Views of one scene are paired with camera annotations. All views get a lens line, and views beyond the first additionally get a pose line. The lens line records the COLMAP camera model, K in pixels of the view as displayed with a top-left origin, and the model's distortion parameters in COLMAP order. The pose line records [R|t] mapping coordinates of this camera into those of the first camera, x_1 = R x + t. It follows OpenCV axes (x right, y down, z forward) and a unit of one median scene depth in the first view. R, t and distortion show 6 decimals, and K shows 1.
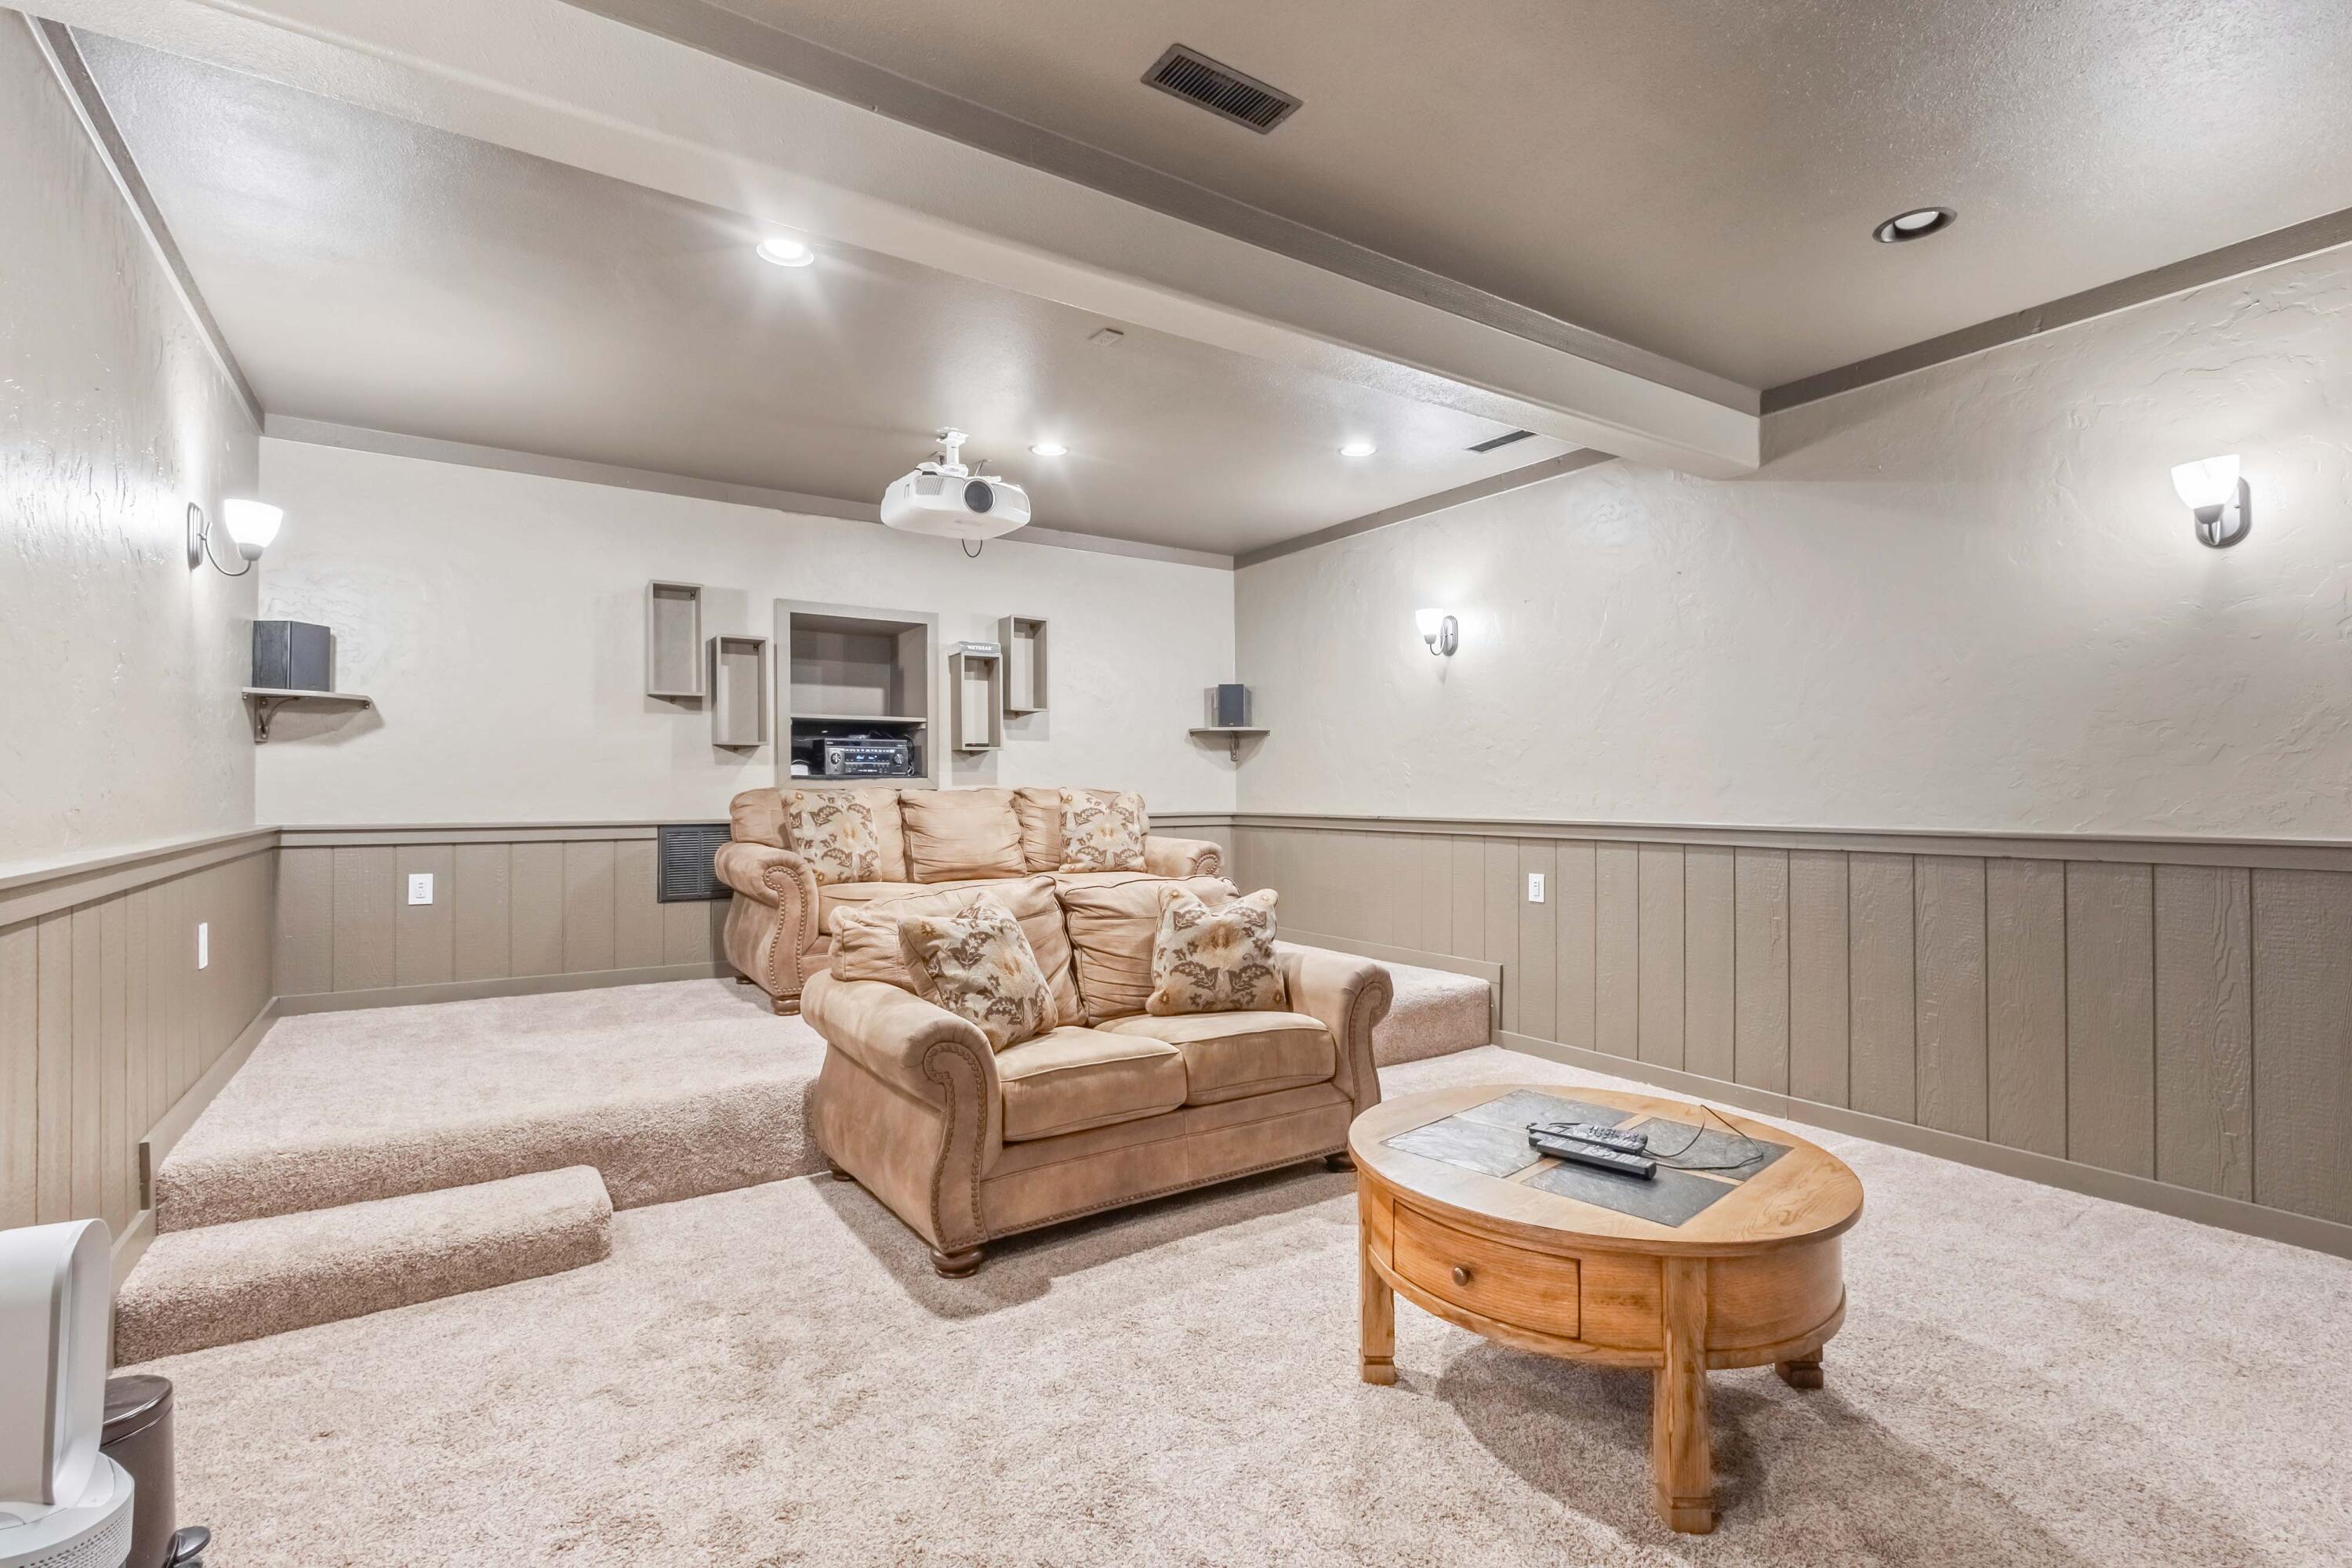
lens RADIAL K [[1076.0, 0, 1170.3], [0, 1076.0, 782.2], [0, 0, 1]] dist [0.005667, 0.000266]
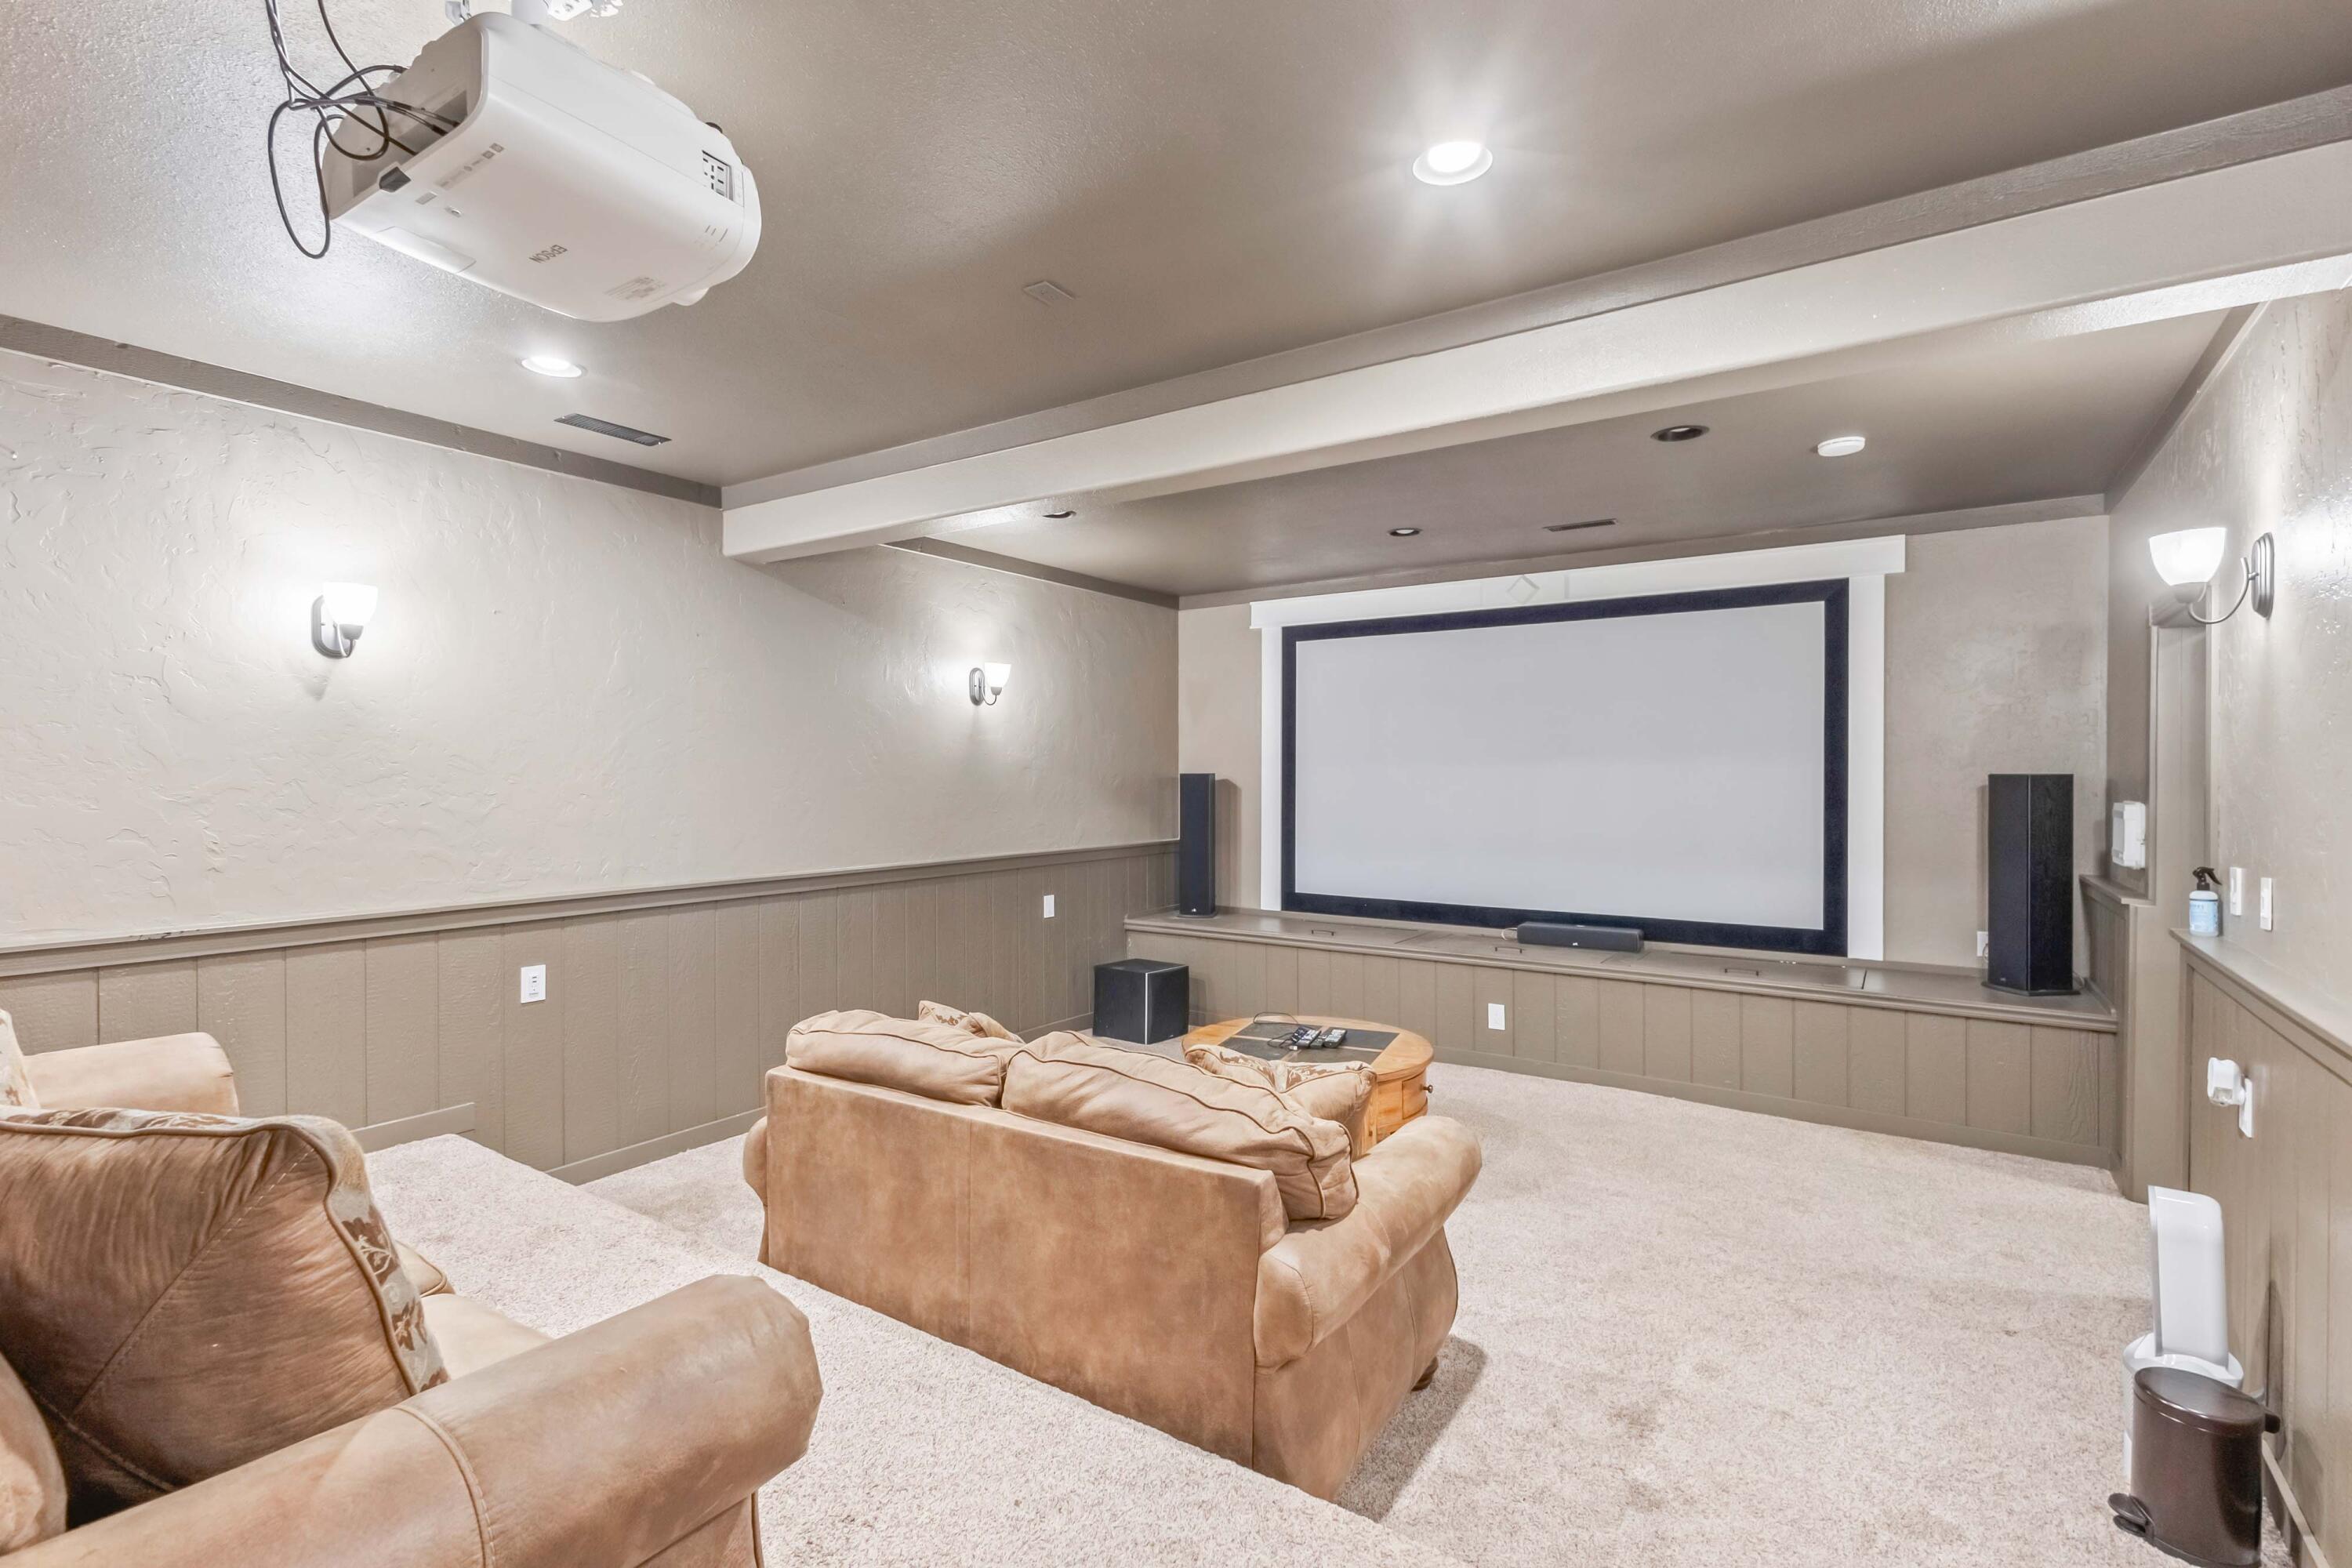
lens RADIAL K [[1076.0, 0, 1173.8], [0, 1076.0, 783.3], [0, 0, 1]] dist [0.005667, 0.000266]
pose [[-0.386516, -0.006767, 0.922258, -0.769904], [-0.007067, 0.999965, 0.004375, -0.075516], [-0.922256, -0.004827, -0.386551, 1.187900]]
